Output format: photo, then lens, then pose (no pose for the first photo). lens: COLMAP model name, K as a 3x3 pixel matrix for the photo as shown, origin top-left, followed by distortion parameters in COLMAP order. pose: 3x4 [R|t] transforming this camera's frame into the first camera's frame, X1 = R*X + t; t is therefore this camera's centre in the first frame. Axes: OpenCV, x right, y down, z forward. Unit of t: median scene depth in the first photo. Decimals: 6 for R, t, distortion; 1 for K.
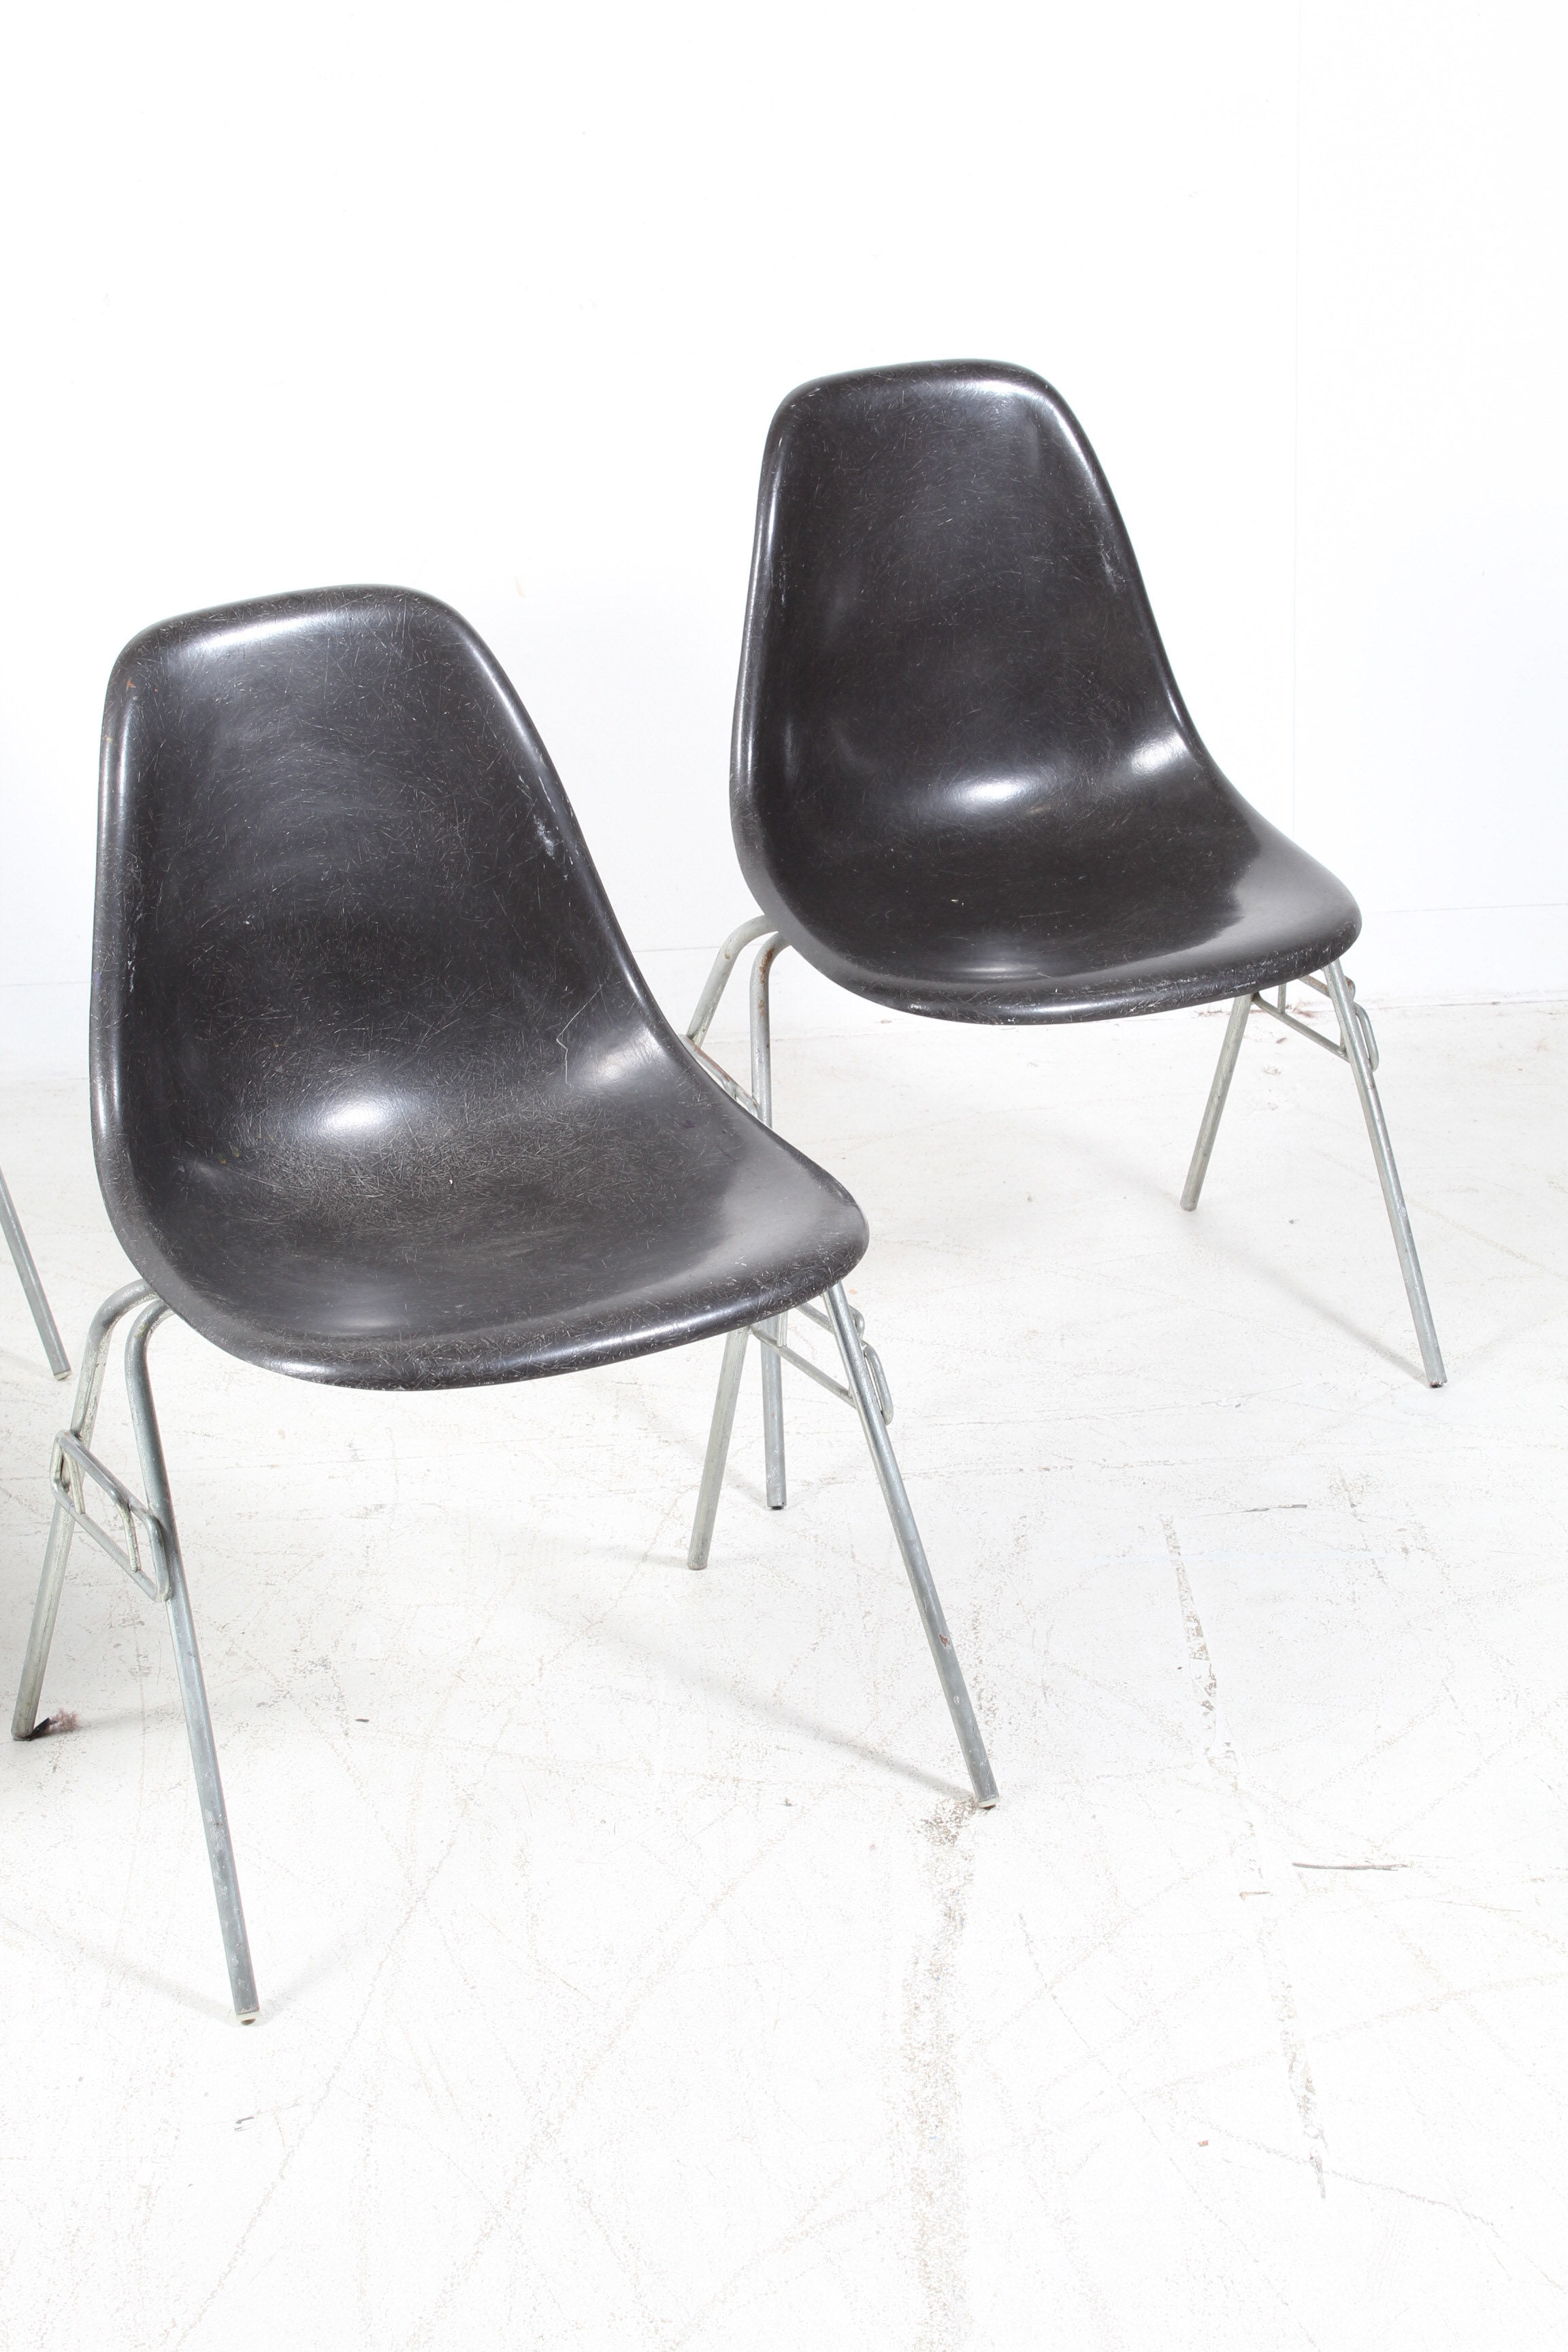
lens RADIAL K [[4521.4, 0, 784.0], [0, 4521.4, 1176.0], [0, 0, 1]] dist [0.006361, 0.010868]
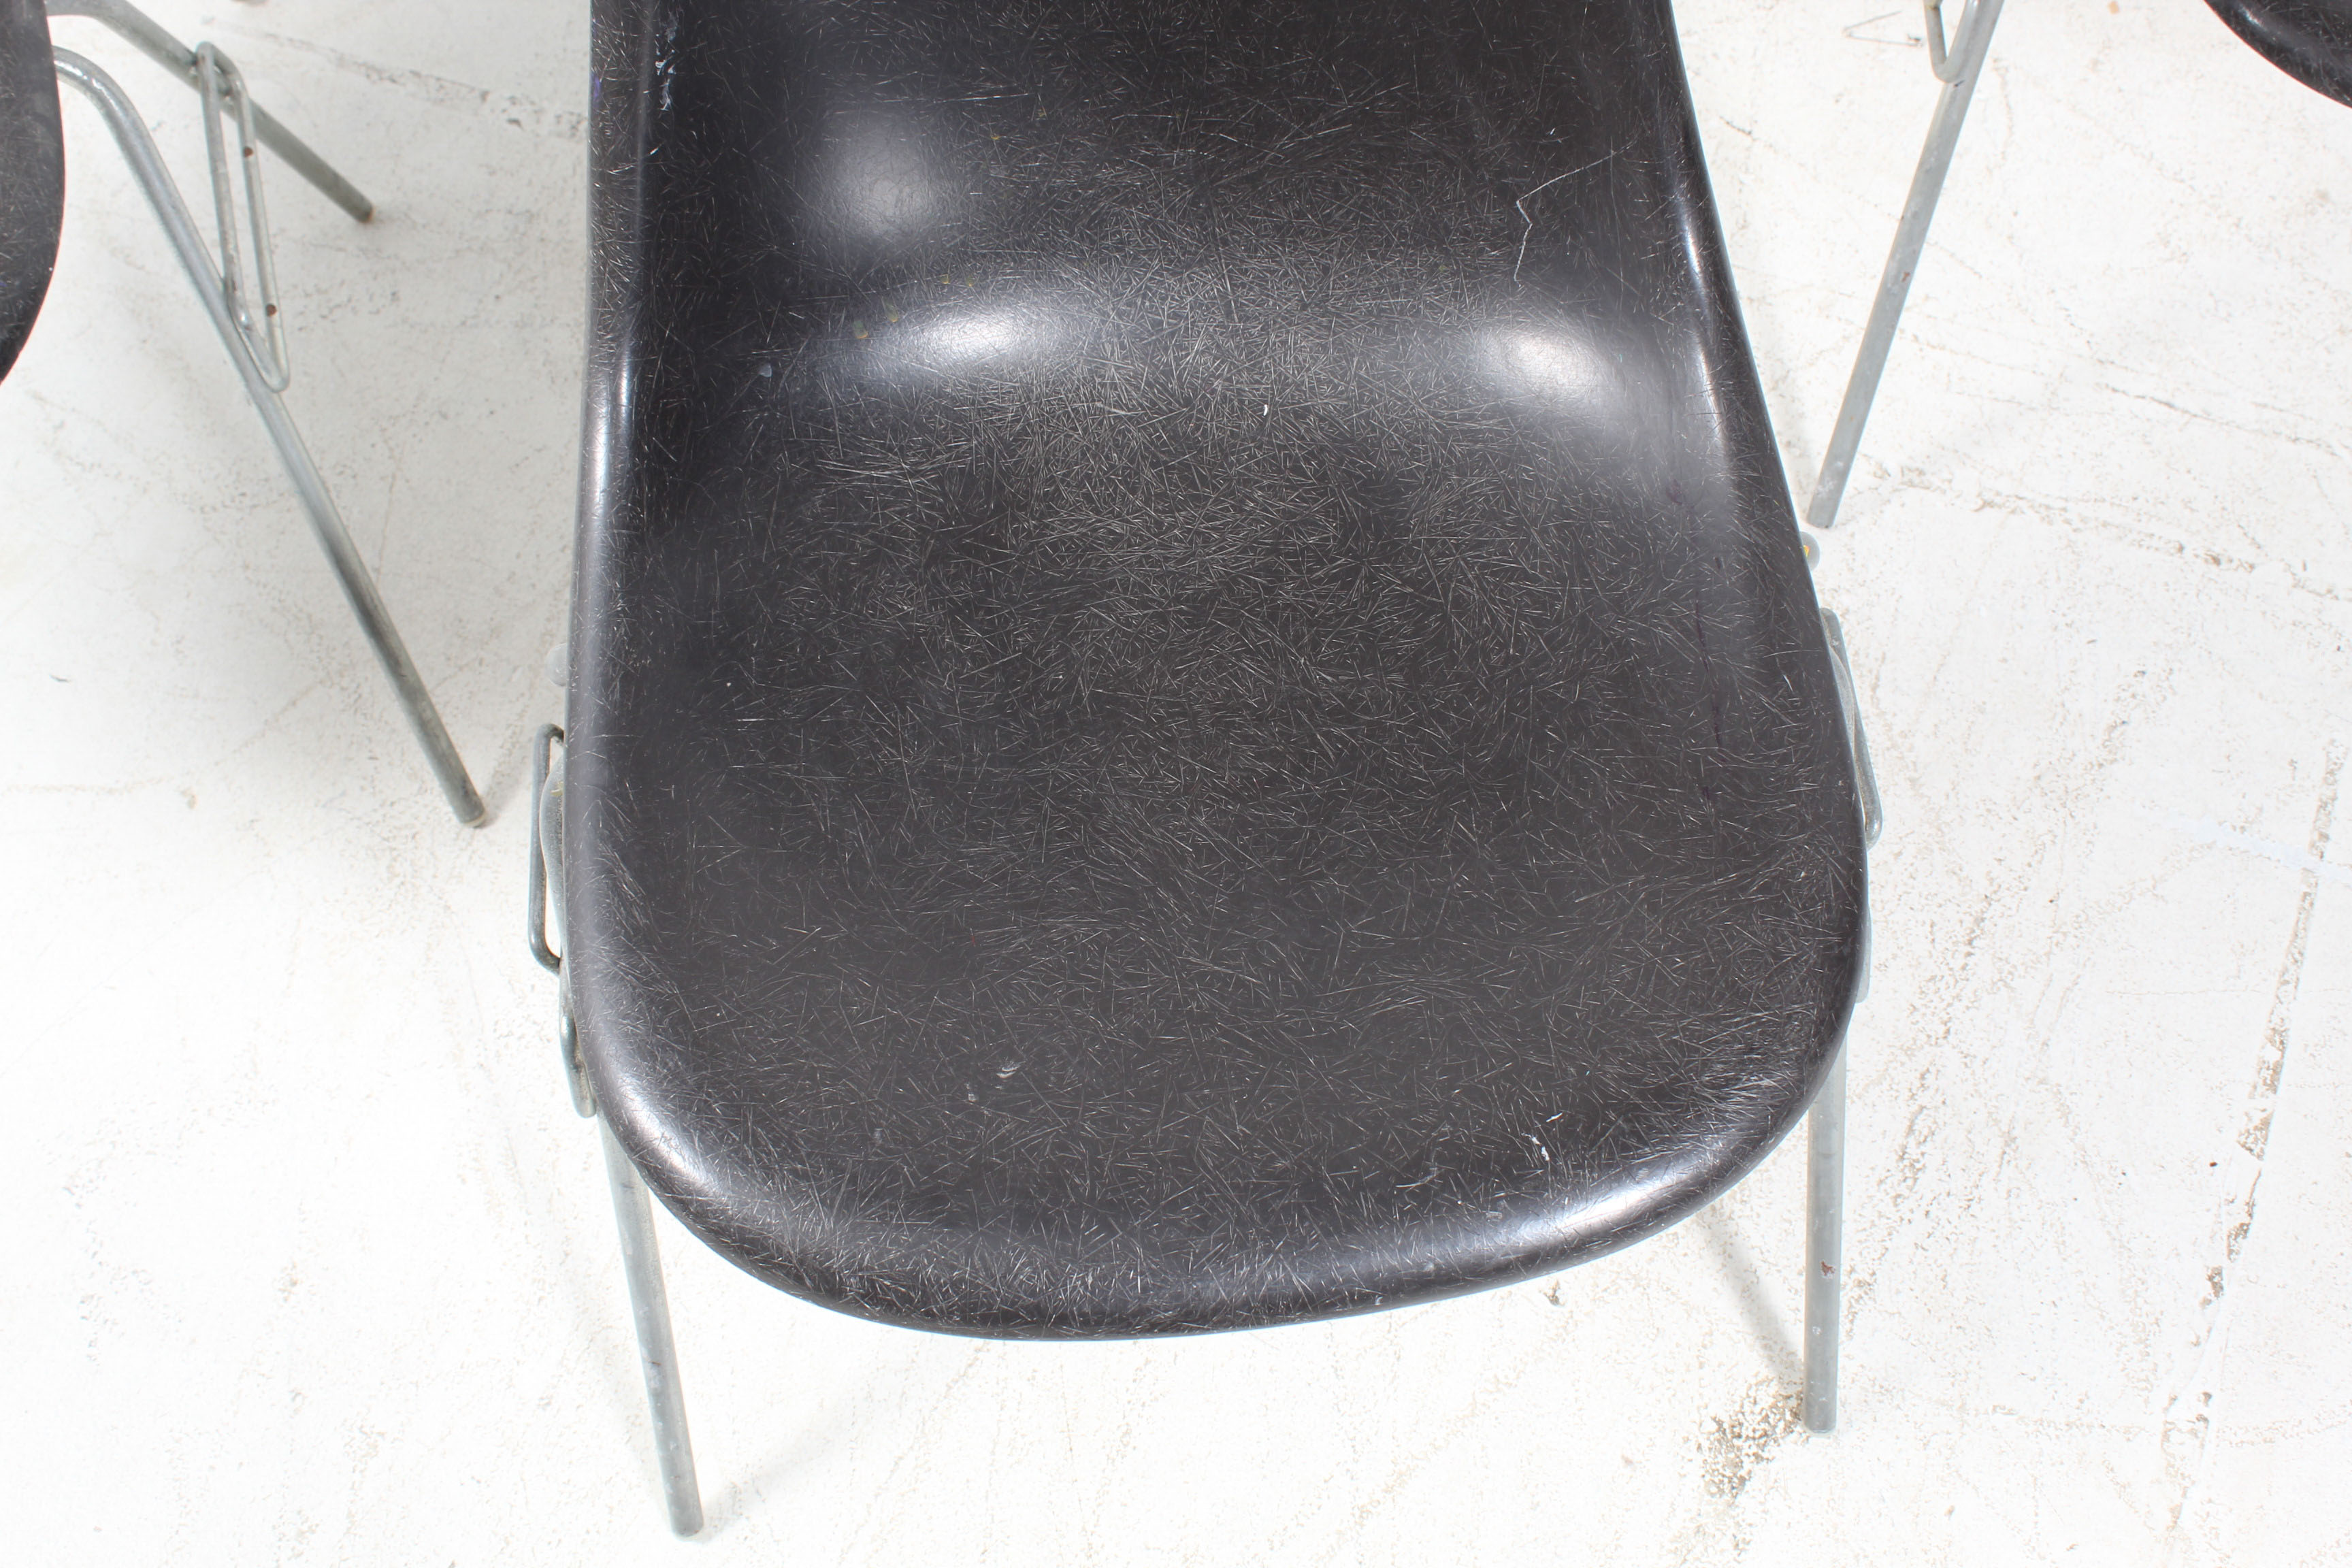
lens RADIAL K [[2686.9, 0, 1176.0], [0, 2686.9, 784.0], [0, 0, 1]] dist [-0.092842, -0.004634]
pose [[0.922813, 0.342248, -0.176867, -0.007480], [-0.135766, 0.718558, 0.682086, -0.193999], [0.360532, -0.605426, 0.709561, 0.718778]]
